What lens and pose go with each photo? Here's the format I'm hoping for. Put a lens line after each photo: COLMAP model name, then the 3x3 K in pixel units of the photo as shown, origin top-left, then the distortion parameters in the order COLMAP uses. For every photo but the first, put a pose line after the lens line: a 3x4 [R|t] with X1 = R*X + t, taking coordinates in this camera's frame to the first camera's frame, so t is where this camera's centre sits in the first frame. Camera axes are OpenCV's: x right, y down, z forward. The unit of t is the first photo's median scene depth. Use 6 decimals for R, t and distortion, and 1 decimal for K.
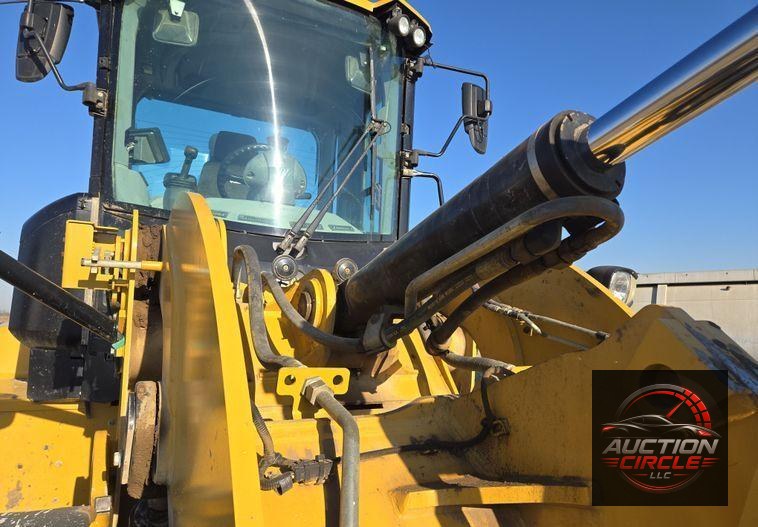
lens RADIAL K [[506.9, 0, 375.0], [0, 506.9, 286.2], [0, 0, 1]] dist [0.077891, -0.067274]
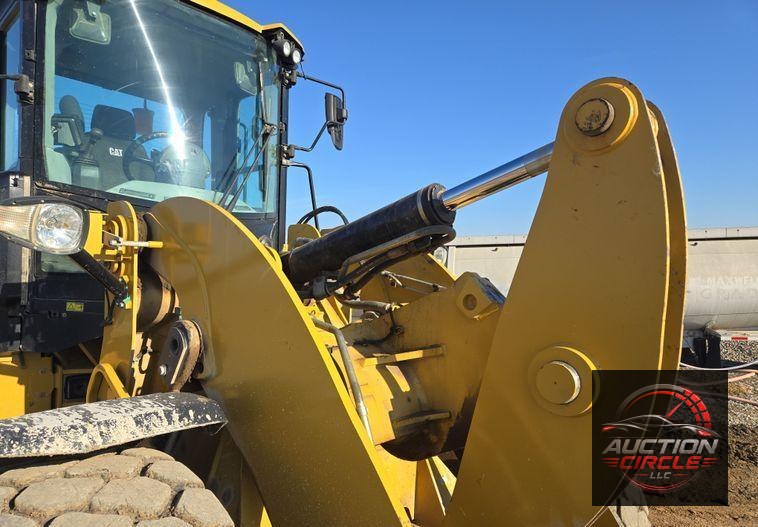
lens RADIAL K [[506.9, 0, 375.0], [0, 506.9, 286.2], [0, 0, 1]] dist [0.077891, -0.067274]
pose [[0.934611, -0.022837, 0.354938, -0.224085], [-0.006742, 0.996620, 0.081875, -0.027445], [-0.355608, -0.078914, 0.931298, -0.339572]]
